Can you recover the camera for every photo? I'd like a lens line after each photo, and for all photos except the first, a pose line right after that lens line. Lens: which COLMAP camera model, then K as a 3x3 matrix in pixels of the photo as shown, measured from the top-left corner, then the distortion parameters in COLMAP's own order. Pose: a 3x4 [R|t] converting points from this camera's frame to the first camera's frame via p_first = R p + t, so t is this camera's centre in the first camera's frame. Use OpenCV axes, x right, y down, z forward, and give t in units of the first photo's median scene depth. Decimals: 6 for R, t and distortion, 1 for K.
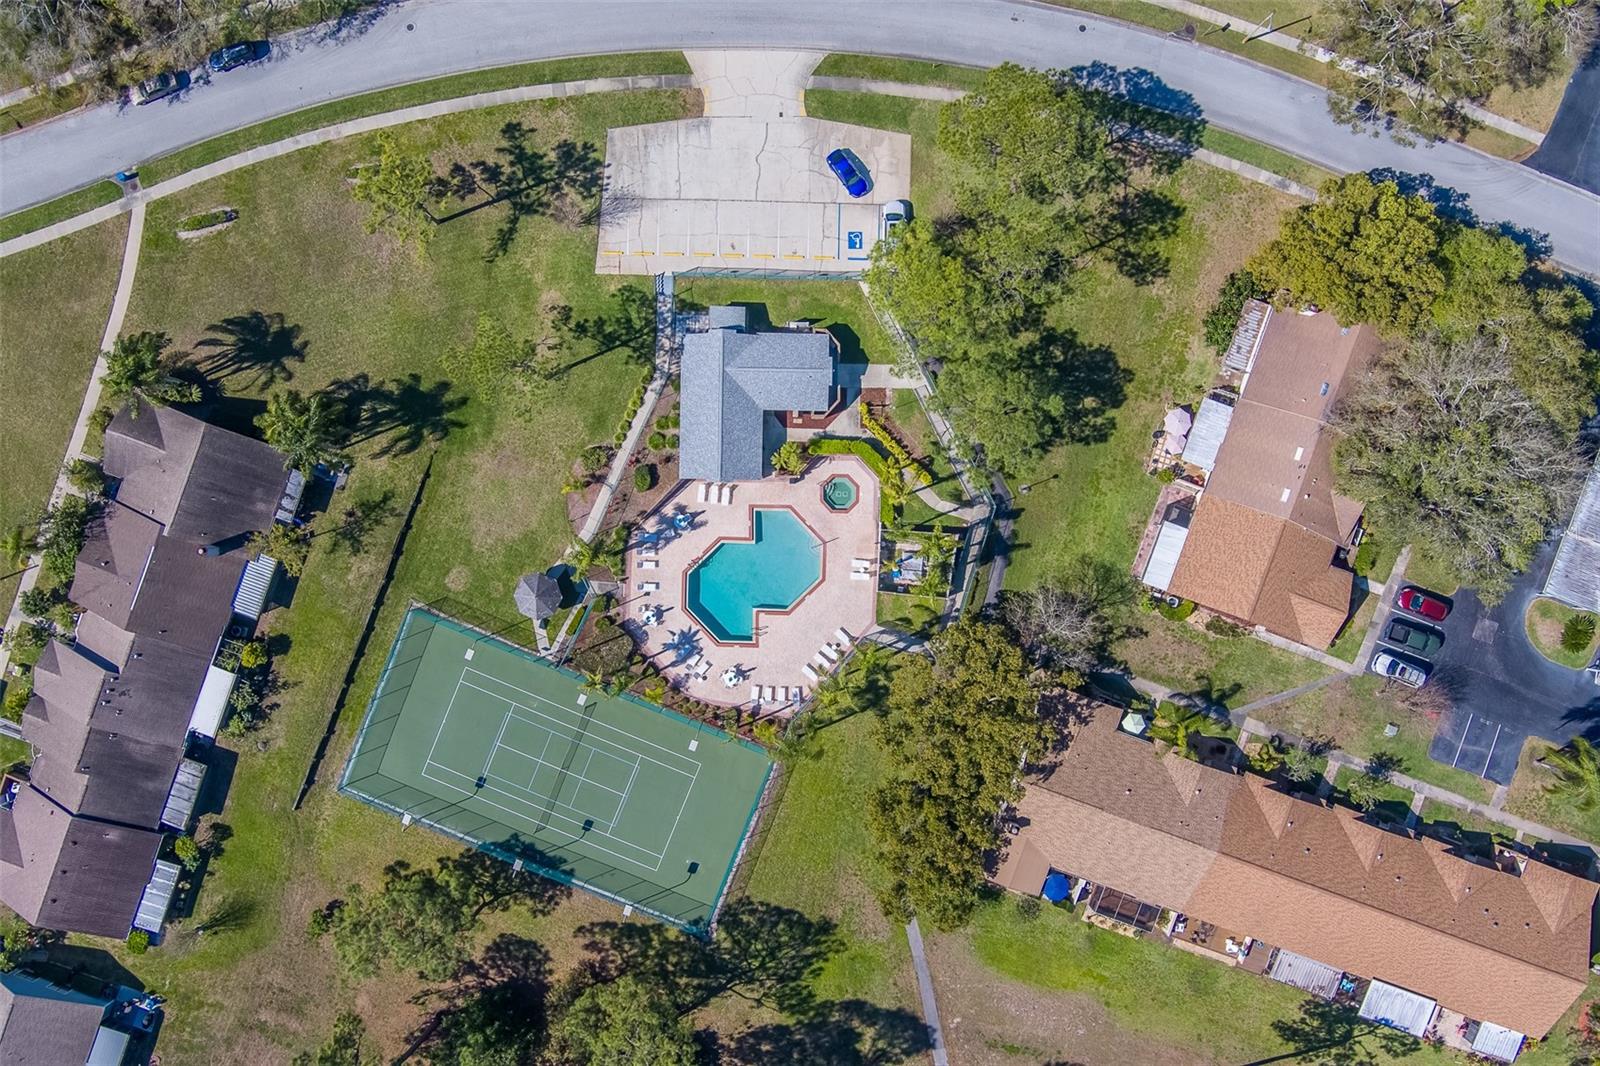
lens RADIAL K [[1288.3, 0, 805.7], [0, 1288.3, 545.9], [0, 0, 1]] dist [-0.068037, 0.033848]
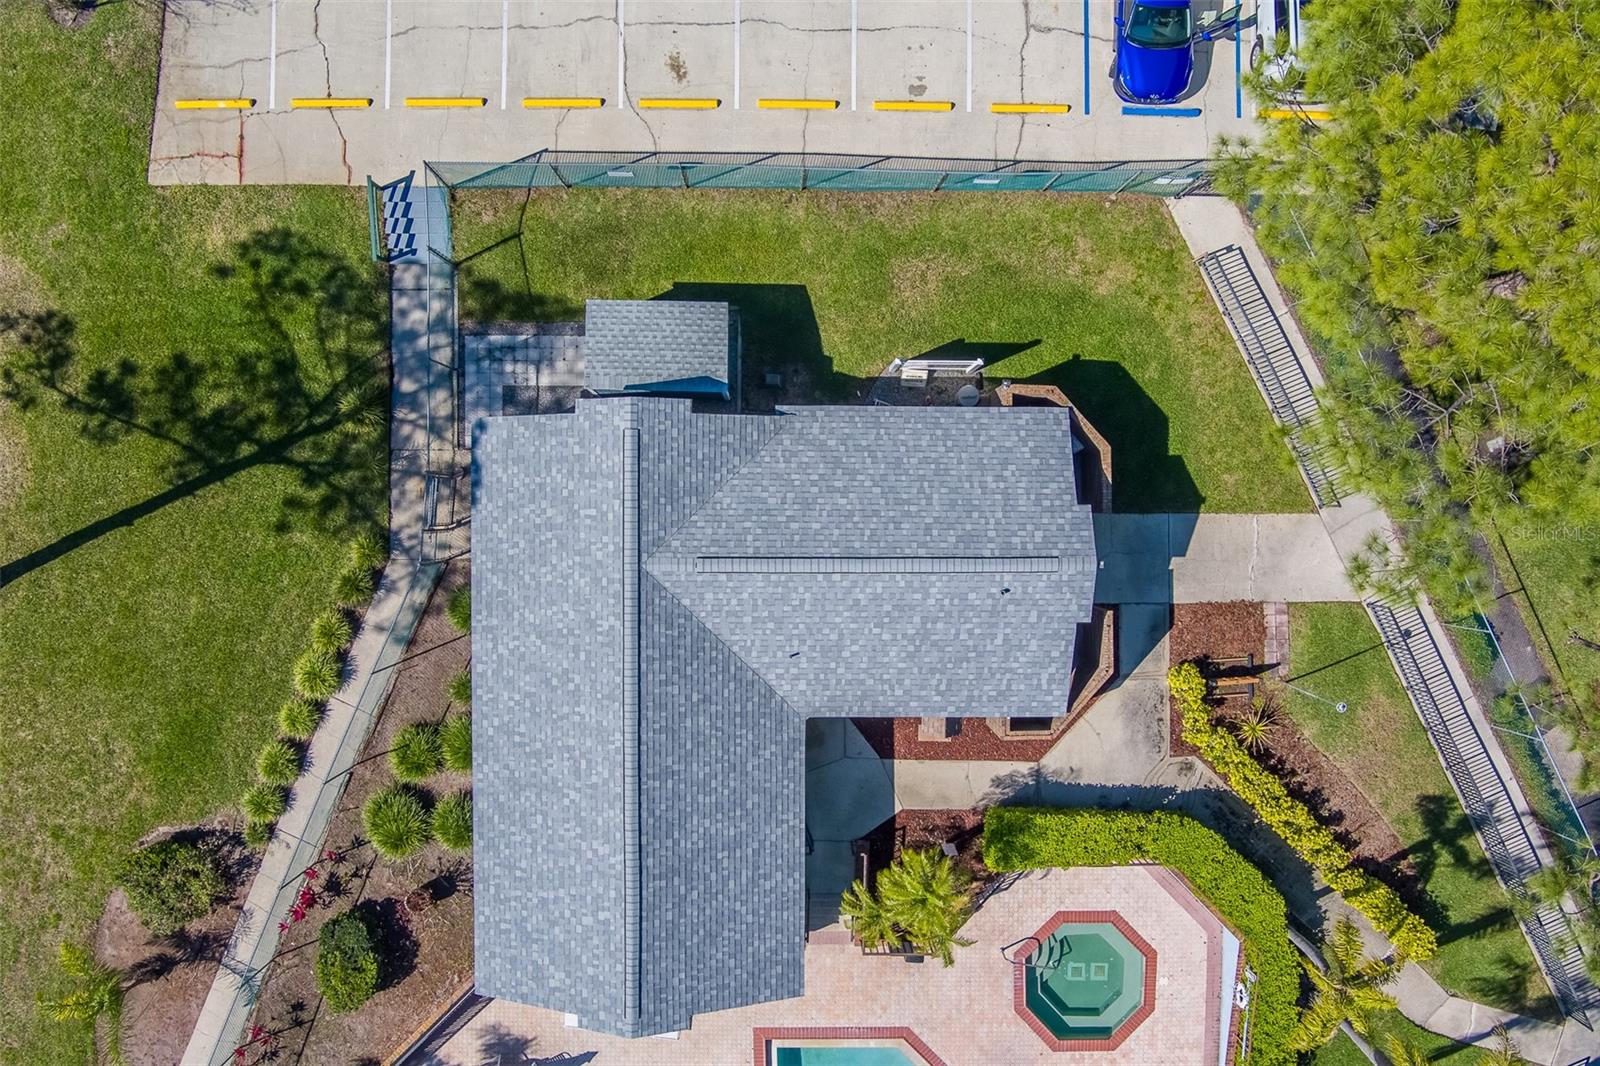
lens RADIAL K [[1288.3, 0, 796.4], [0, 1288.3, 533.7], [0, 0, 1]] dist [-0.068037, 0.033848]
pose [[0.999847, -0.015216, -0.008594, -0.031288], [0.015203, 0.999883, -0.001555, -0.136813], [0.008617, 0.001424, 0.999962, 0.730232]]
